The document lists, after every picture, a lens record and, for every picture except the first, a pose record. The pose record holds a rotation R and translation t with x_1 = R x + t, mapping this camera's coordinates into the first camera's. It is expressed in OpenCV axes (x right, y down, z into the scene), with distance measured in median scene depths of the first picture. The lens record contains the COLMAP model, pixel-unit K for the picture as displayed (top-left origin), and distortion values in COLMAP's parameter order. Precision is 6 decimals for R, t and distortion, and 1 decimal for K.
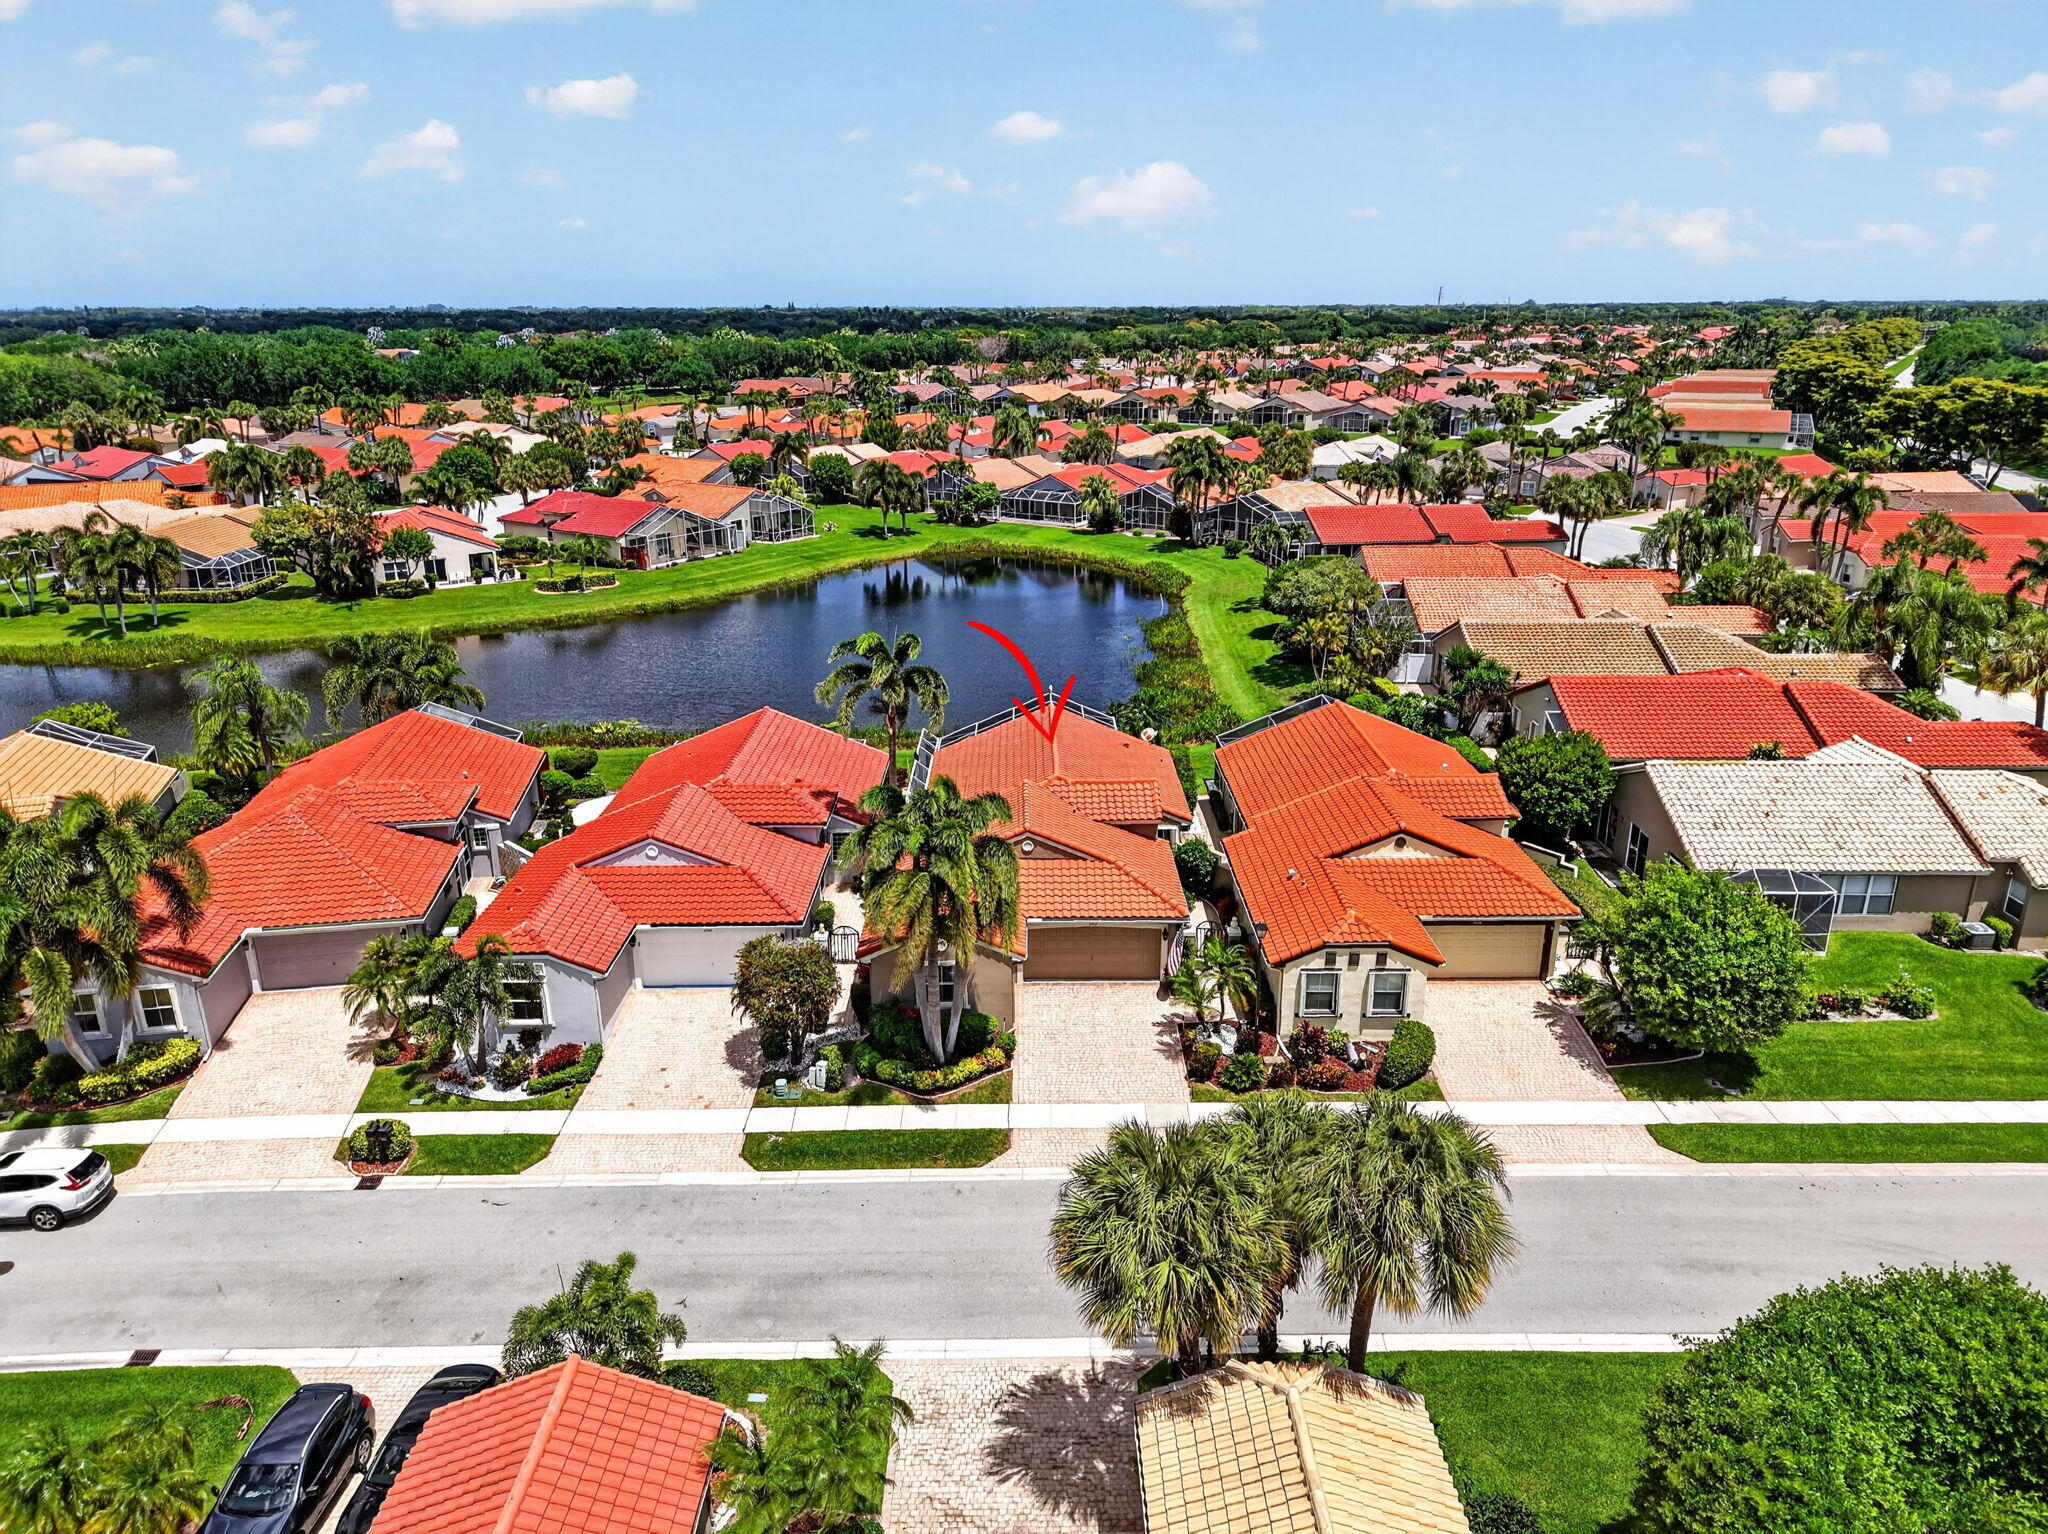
lens RADIAL K [[1367.8, 0, 1024.0], [0, 1367.8, 767.0], [0, 0, 1]] dist [0.001572, -0.000895]
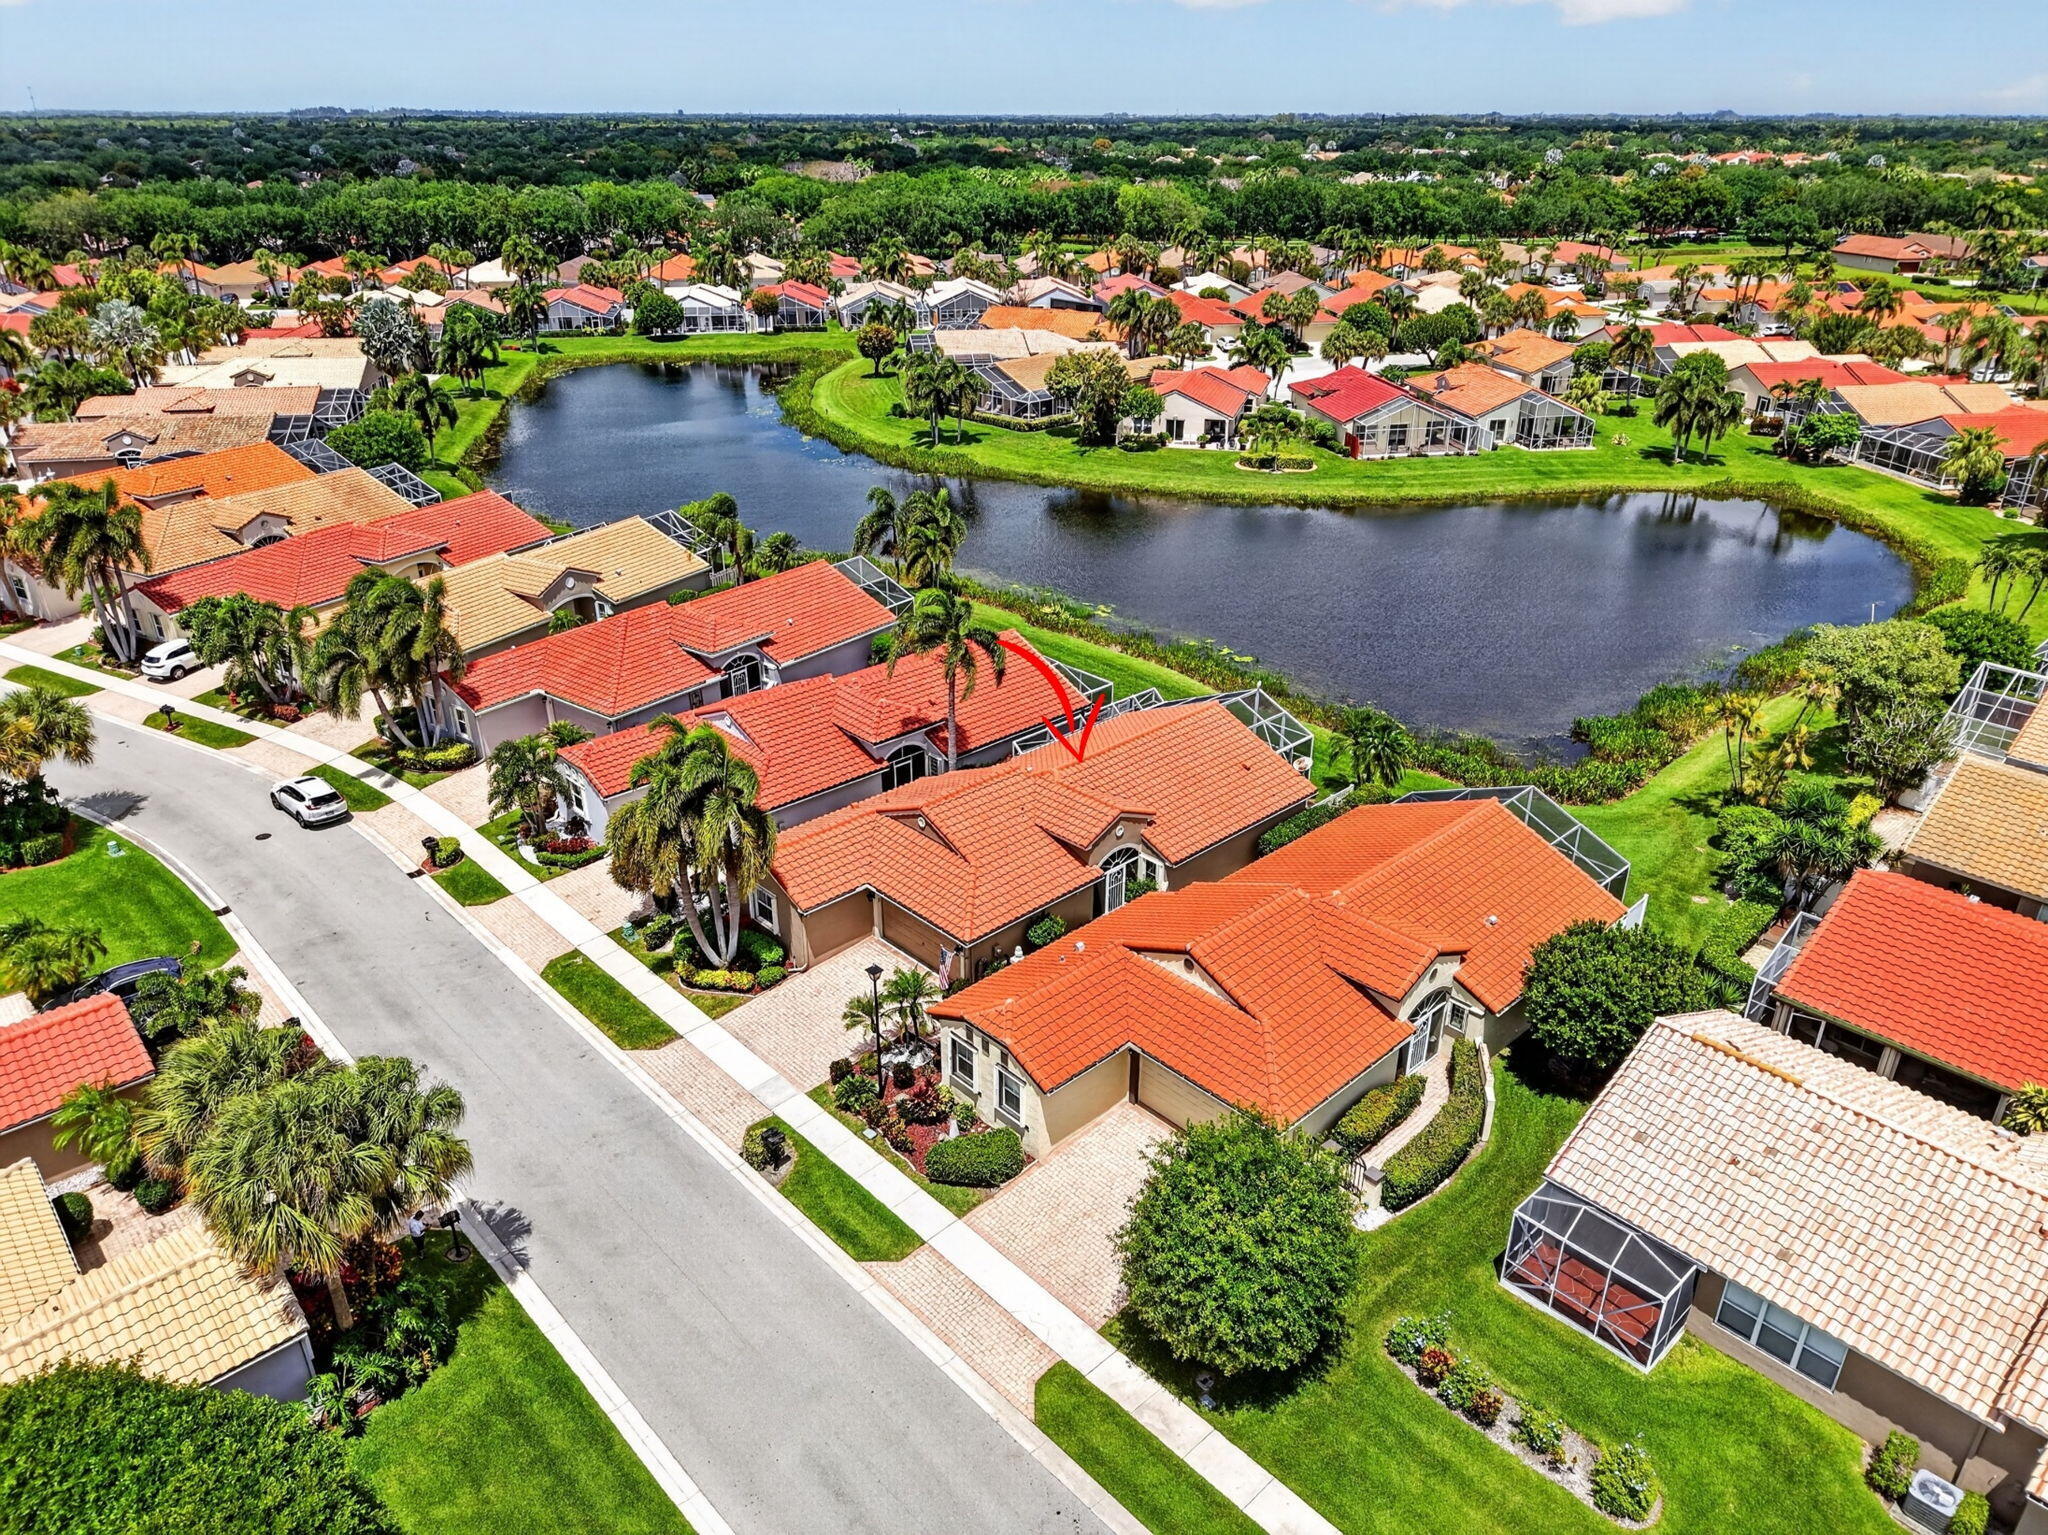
lens RADIAL K [[1368.6, 0, 1023.7], [0, 1368.6, 721.3], [0, 0, 1]] dist [0.053065, -0.076985]
pose [[0.680876, 0.294787, -0.670454, 0.667563], [-0.233494, 0.955024, 0.182785, -0.204050], [0.694182, 0.032093, 0.719084, 0.266546]]
